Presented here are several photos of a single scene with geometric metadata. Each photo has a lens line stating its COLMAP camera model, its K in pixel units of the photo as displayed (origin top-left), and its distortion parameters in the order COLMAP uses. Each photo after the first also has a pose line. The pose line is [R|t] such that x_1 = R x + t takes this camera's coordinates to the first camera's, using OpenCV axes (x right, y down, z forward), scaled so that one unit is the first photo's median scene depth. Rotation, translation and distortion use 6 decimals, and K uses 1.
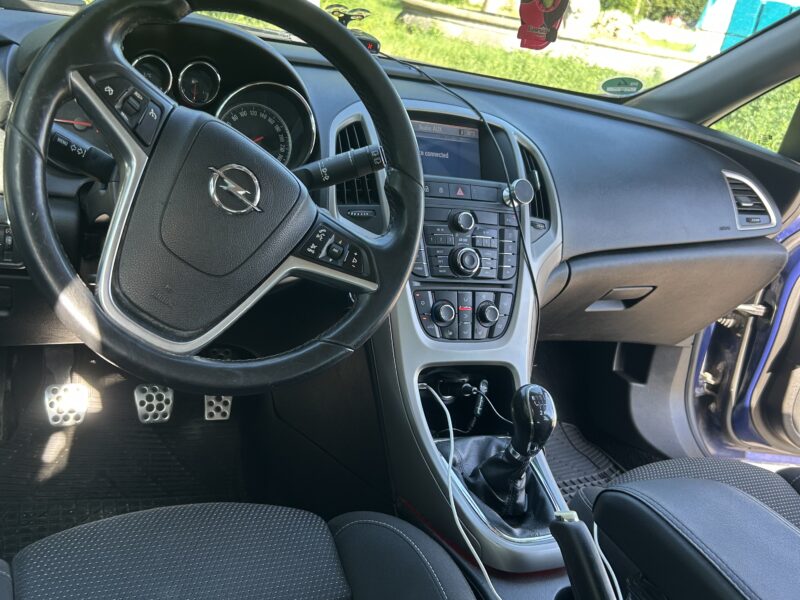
lens RADIAL K [[809.5, 0, 400.0], [0, 809.5, 300.0], [0, 0, 1]] dist [0.013876, 0.000475]
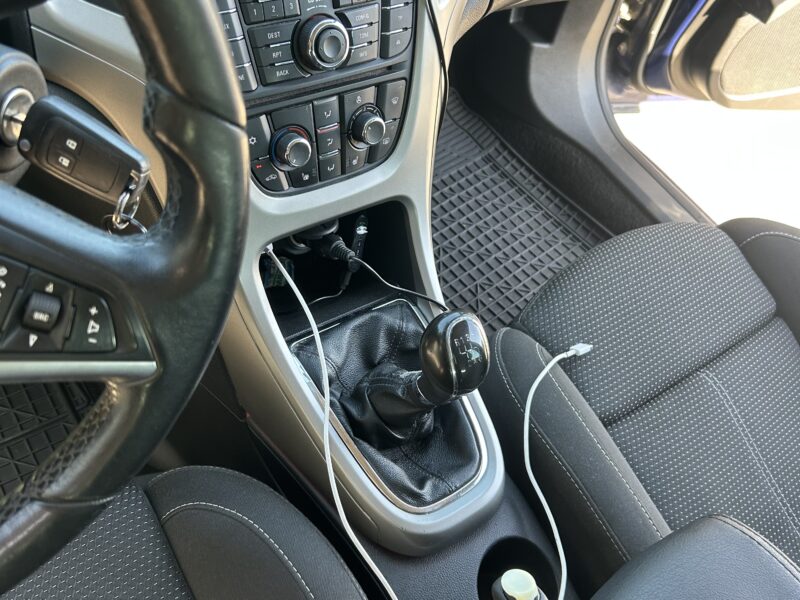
lens RADIAL K [[809.5, 0, 400.0], [0, 809.5, 300.0], [0, 0, 1]] dist [0.013876, 0.000475]
pose [[0.978029, -0.122136, 0.168943, 0.018664], [-0.002800, 0.802634, 0.596465, -0.226451], [-0.208449, -0.583834, 0.784657, 0.459233]]
